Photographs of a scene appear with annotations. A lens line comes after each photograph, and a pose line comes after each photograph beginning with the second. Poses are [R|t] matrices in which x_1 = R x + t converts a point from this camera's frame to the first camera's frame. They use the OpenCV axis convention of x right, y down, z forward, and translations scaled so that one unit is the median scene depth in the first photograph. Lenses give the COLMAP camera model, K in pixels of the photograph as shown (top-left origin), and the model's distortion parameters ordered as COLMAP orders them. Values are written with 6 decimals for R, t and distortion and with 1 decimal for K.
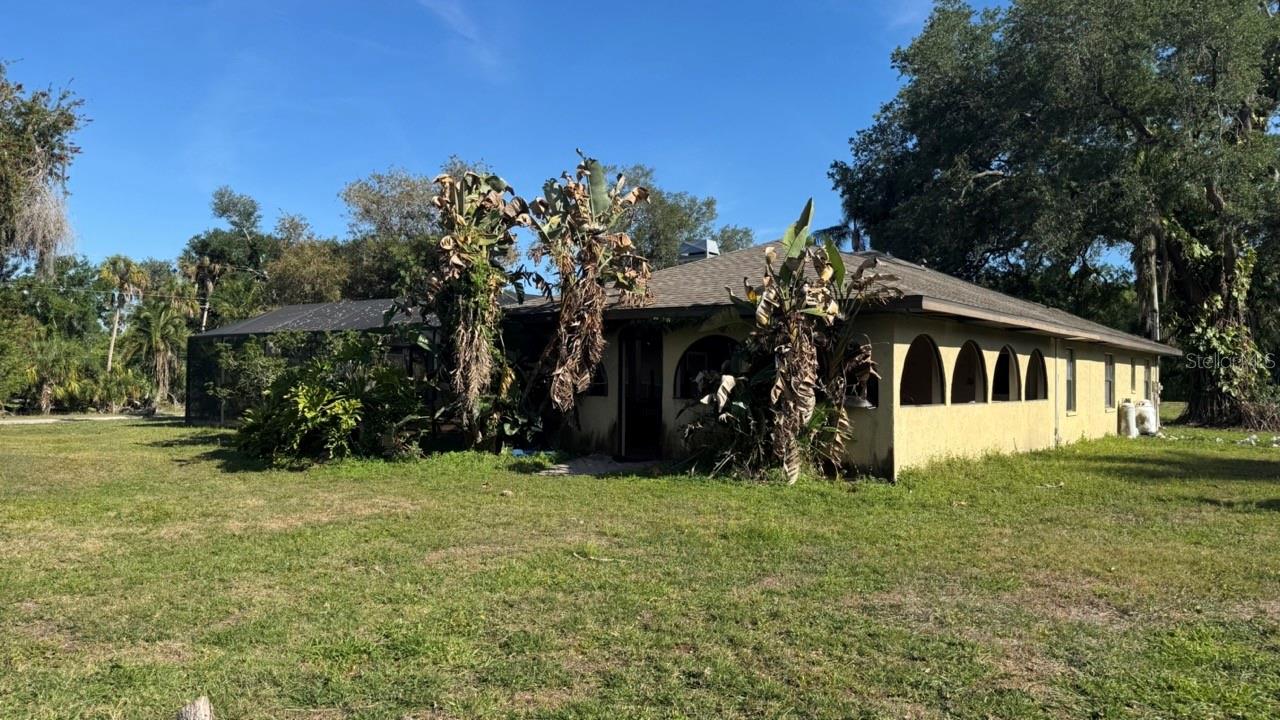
lens RADIAL K [[935.9, 0, 561.2], [0, 935.9, 371.6], [0, 0, 1]] dist [0.006527, -0.041711]
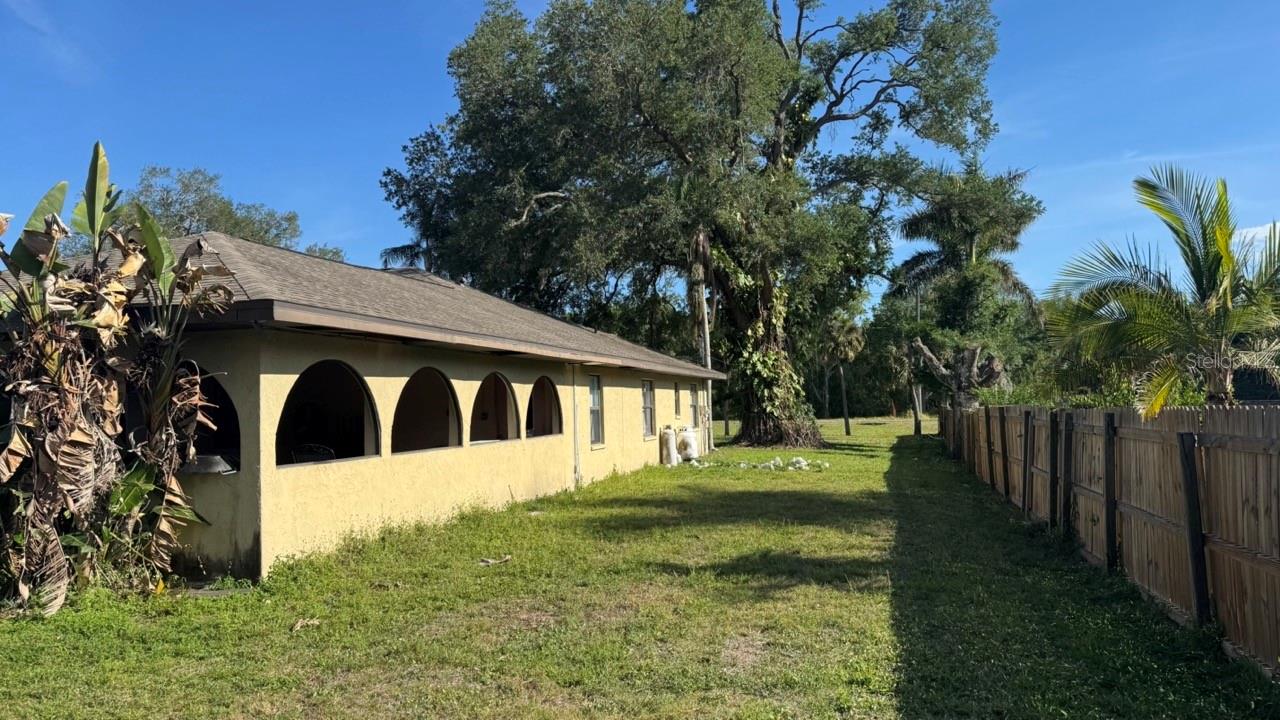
lens RADIAL K [[924.9, 0, 640.0], [0, 924.9, 360.0], [0, 0, 1]] dist [0.042250, -0.043358]
pose [[0.897700, -0.010172, 0.440489, 0.138948], [0.029611, 0.998866, -0.037280, -0.003258], [-0.439610, 0.046510, 0.896984, 0.129776]]
